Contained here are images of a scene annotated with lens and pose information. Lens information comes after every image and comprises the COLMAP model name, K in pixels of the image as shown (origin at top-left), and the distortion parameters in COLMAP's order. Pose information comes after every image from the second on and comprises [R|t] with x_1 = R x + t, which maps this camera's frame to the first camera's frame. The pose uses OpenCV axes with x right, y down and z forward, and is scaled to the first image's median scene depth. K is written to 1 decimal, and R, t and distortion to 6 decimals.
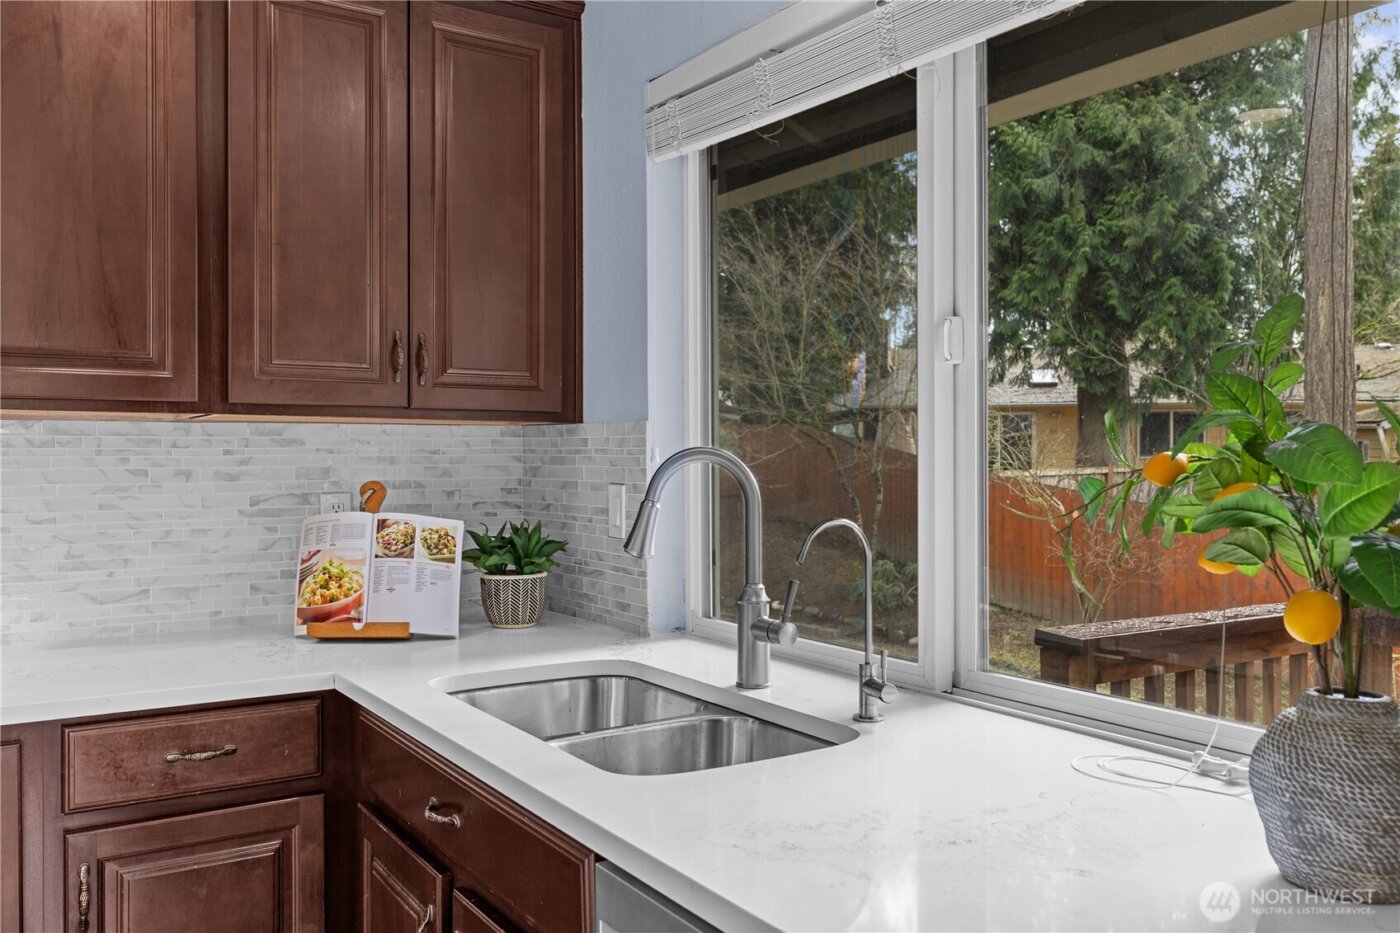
lens RADIAL K [[1156.0, 0, 700.5], [0, 1156.0, 467.9], [0, 0, 1]] dist [-0.003746, 0.011747]
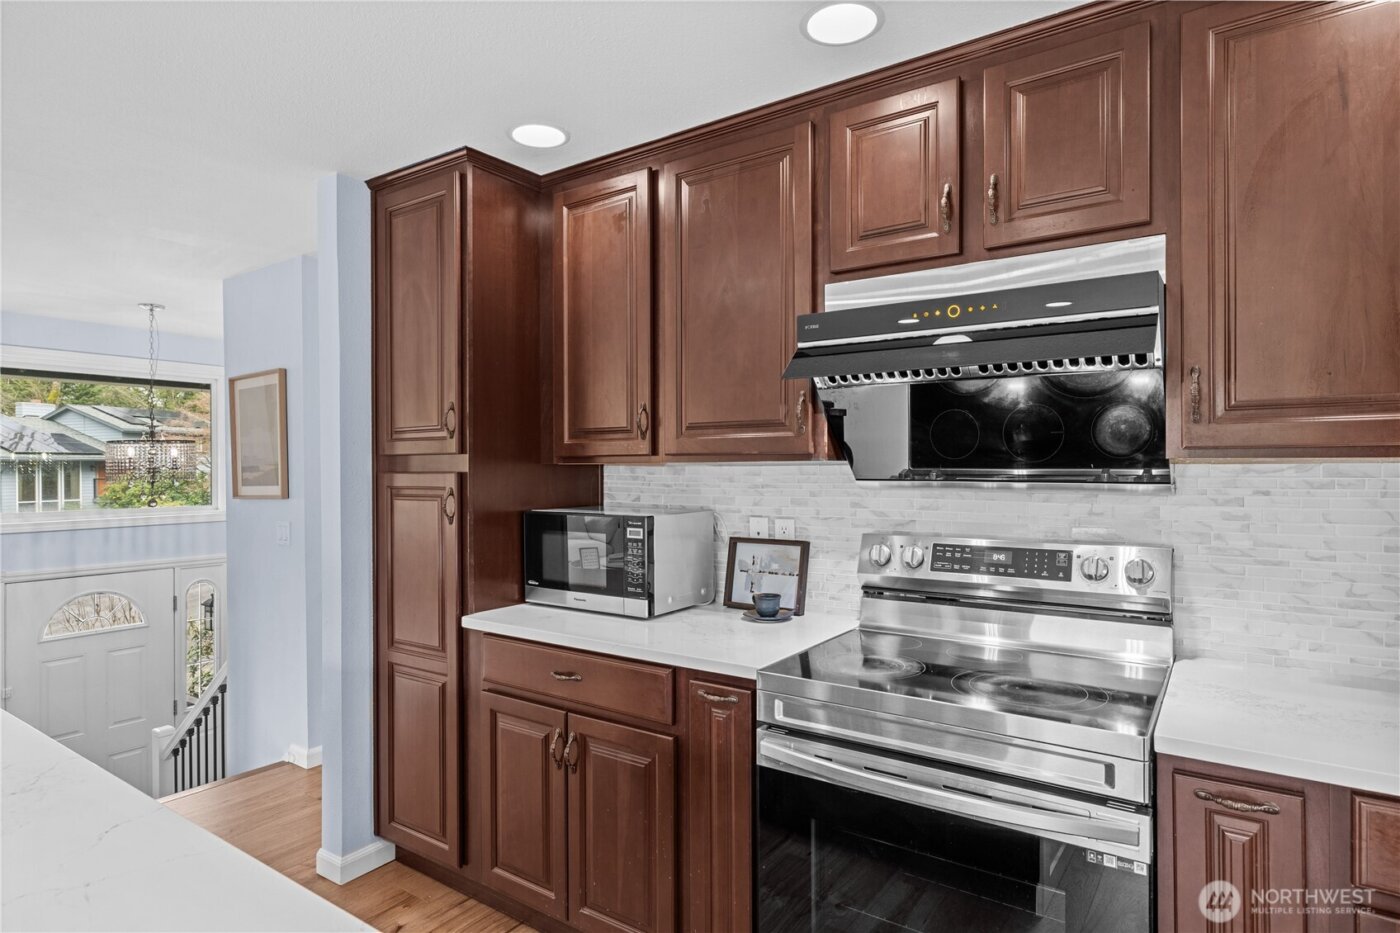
lens RADIAL K [[766.5, 0, 700.2], [0, 766.5, 476.2], [0, 0, 1]] dist [-0.001797, -0.000235]
pose [[0.372658, -0.003457, -0.927962, -0.143230], [-0.005534, 0.999967, -0.005947, -0.026115], [0.927952, 0.007352, 0.372627, 0.228332]]
